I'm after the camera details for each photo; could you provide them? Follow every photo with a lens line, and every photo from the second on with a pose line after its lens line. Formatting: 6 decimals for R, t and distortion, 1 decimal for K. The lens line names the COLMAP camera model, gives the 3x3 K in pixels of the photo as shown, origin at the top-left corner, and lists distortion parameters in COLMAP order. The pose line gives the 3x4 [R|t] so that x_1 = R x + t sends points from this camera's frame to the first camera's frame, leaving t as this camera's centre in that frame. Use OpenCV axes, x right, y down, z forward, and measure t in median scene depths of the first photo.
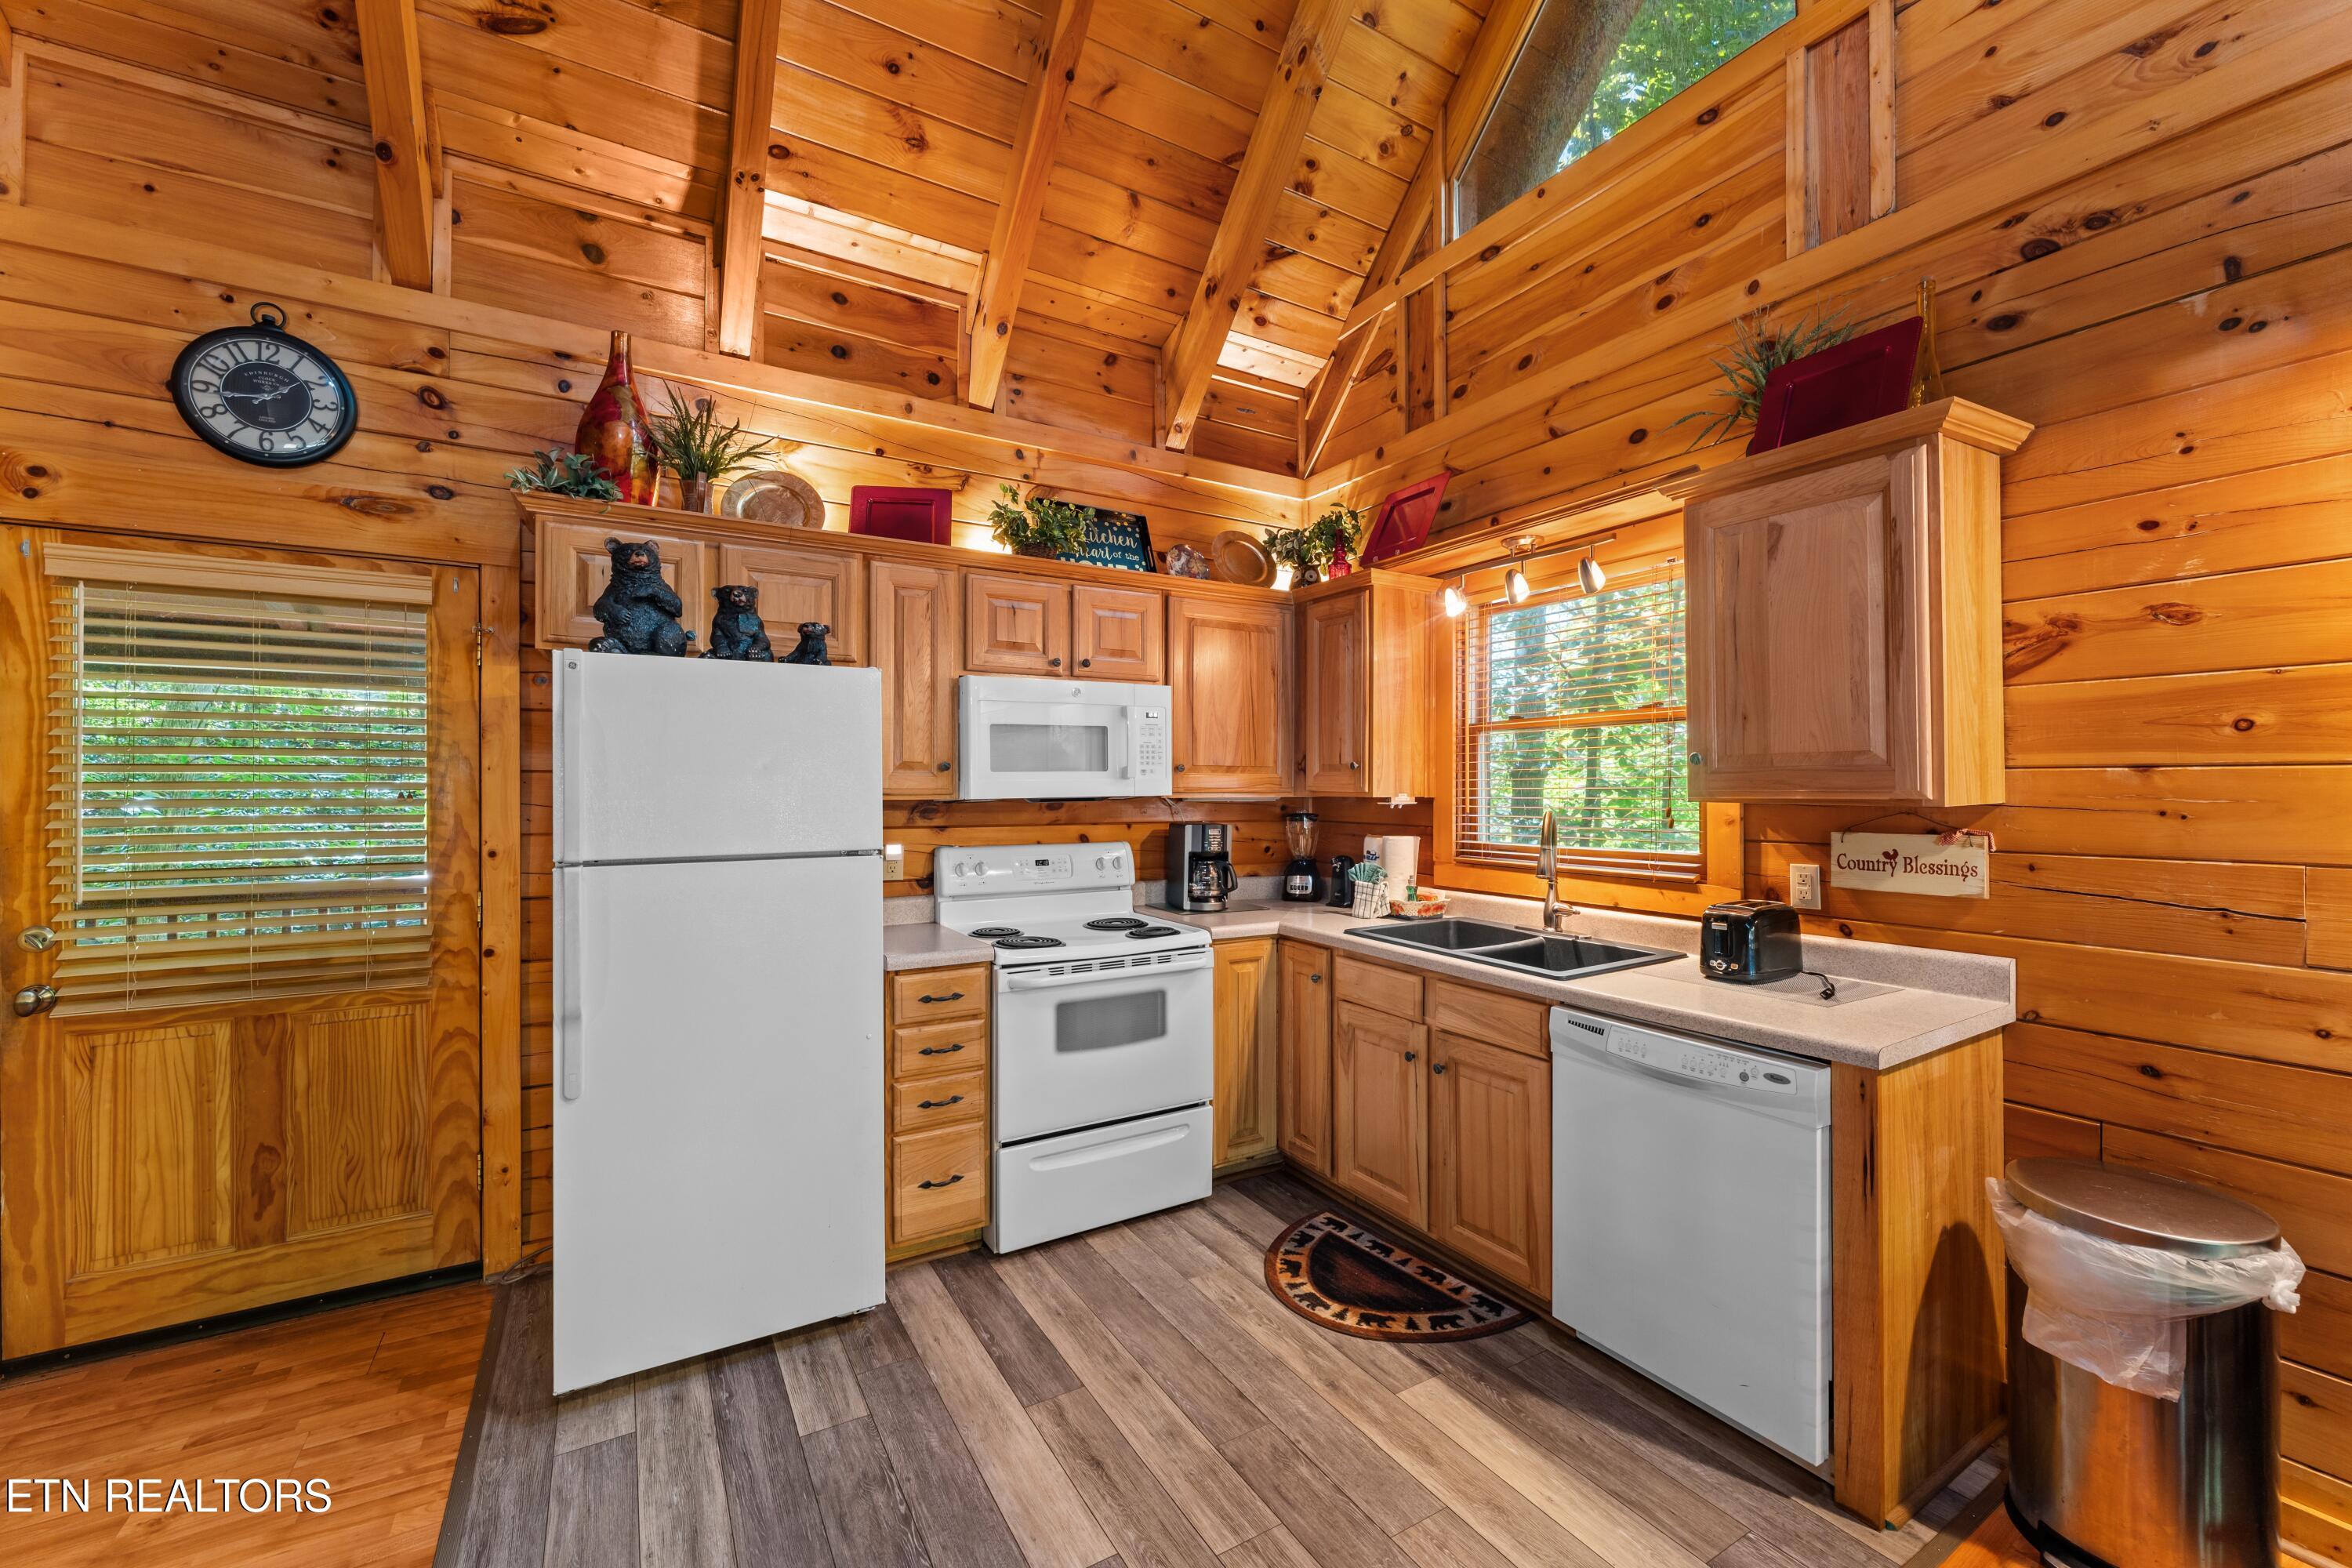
lens RADIAL K [[934.3, 0, 1169.4], [0, 934.3, 782.6], [0, 0, 1]] dist [-0.001436, -0.000220]
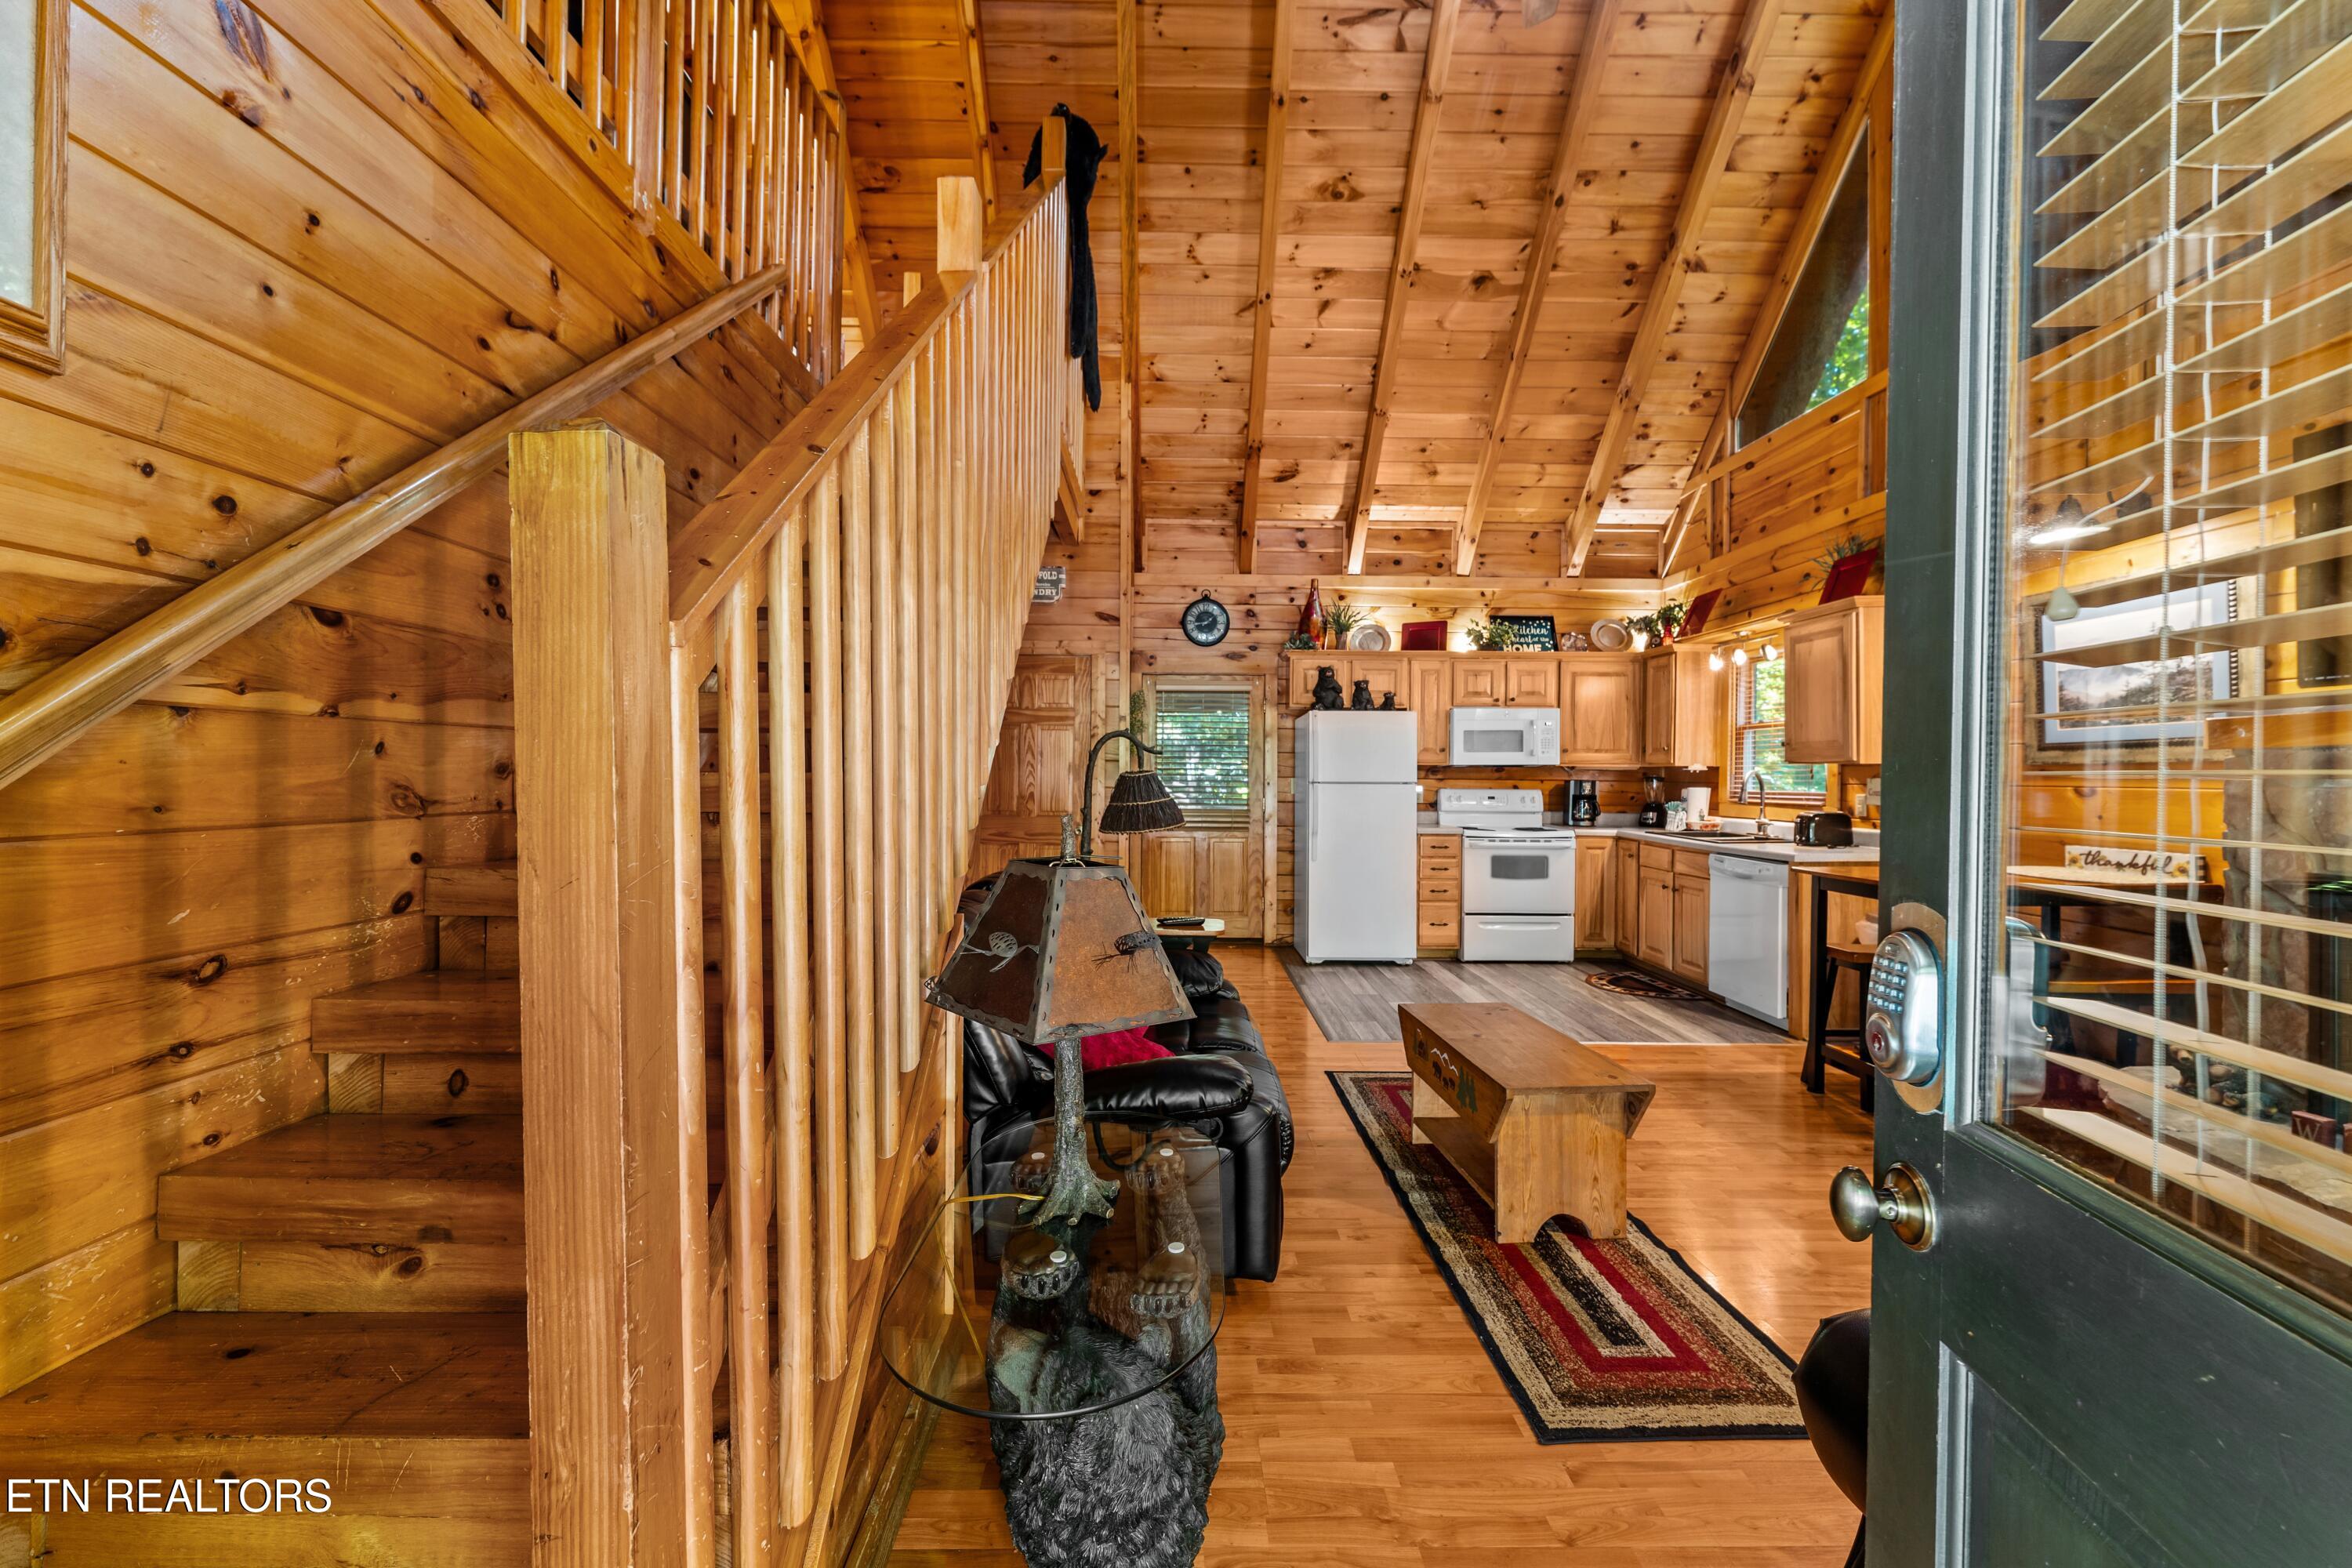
lens RADIAL K [[934.3, 0, 1171.1], [0, 934.3, 786.8], [0, 0, 1]] dist [-0.001436, -0.000220]
pose [[0.862347, 0.014434, -0.506113, 0.395606], [-0.005279, 0.999796, 0.019519, 0.036782], [0.506291, -0.014160, 0.862246, -1.502267]]
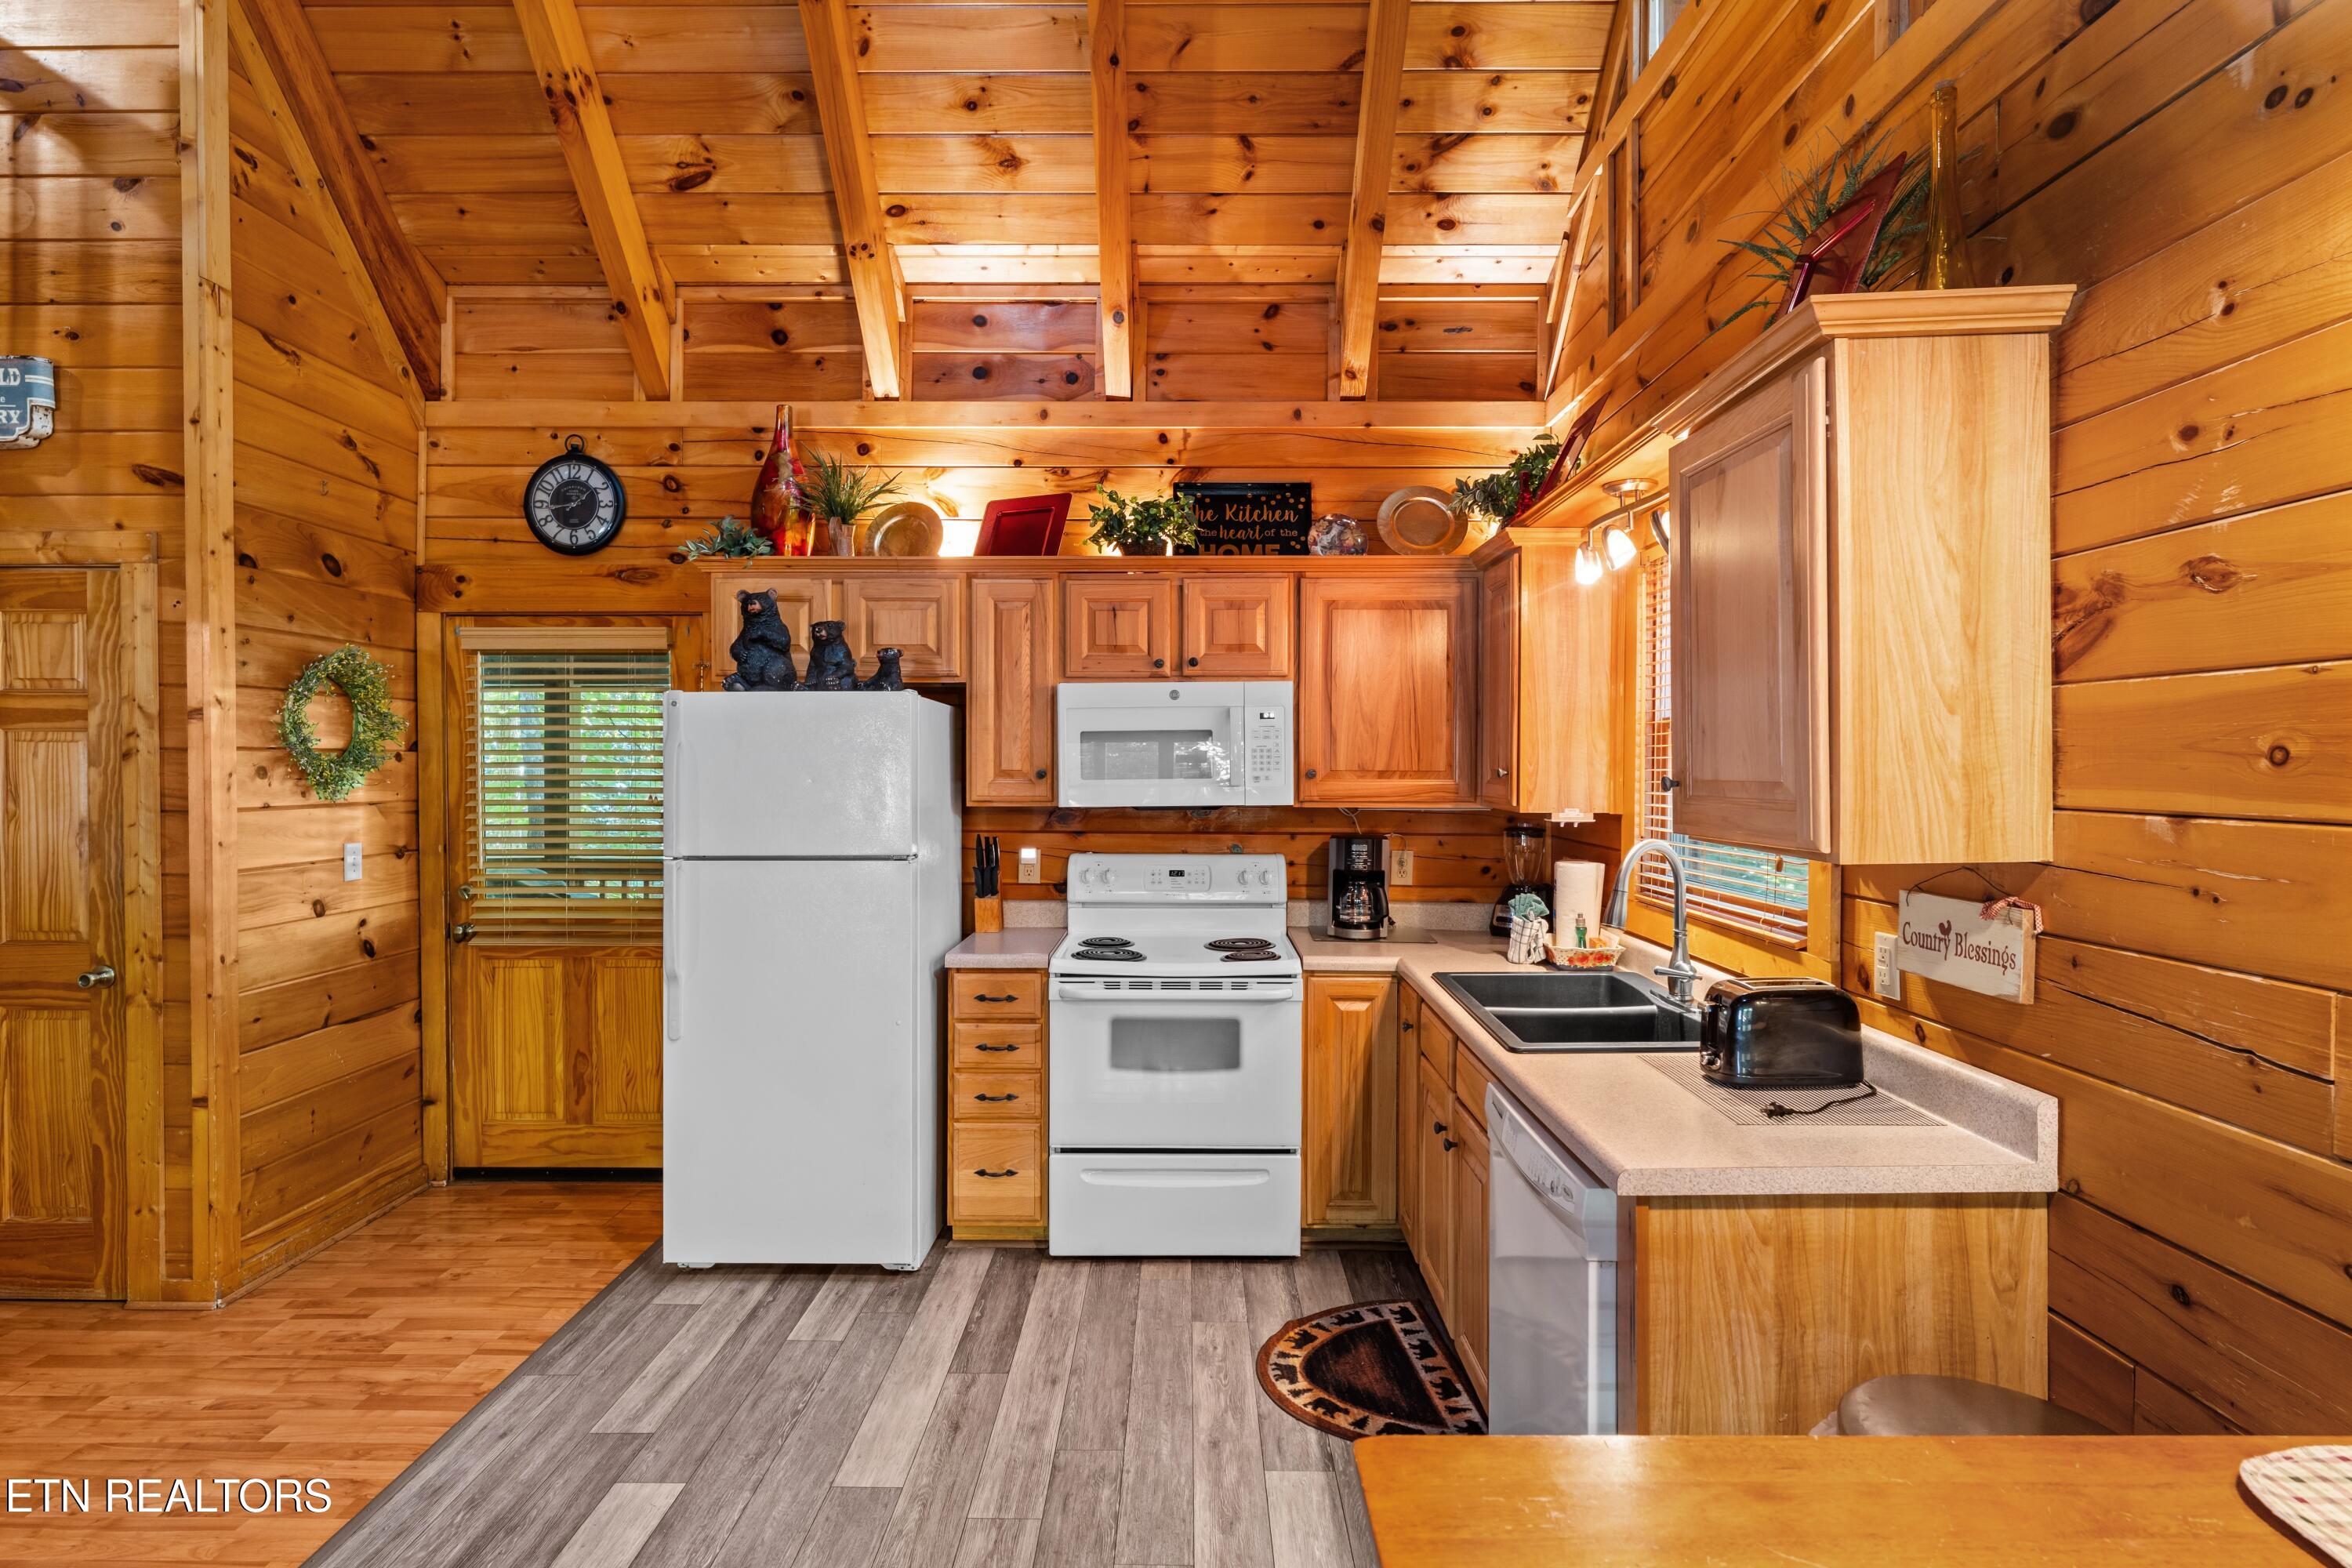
lens RADIAL K [[1189.9, 0, 1169.4], [0, 1189.9, 781.2], [0, 0, 1]] dist [-0.001468, -0.000084]
pose [[0.853368, 0.010336, -0.521207, 0.661239], [0.000415, 0.999790, 0.020506, -0.043439], [0.521310, -0.017715, 0.853184, -0.034416]]
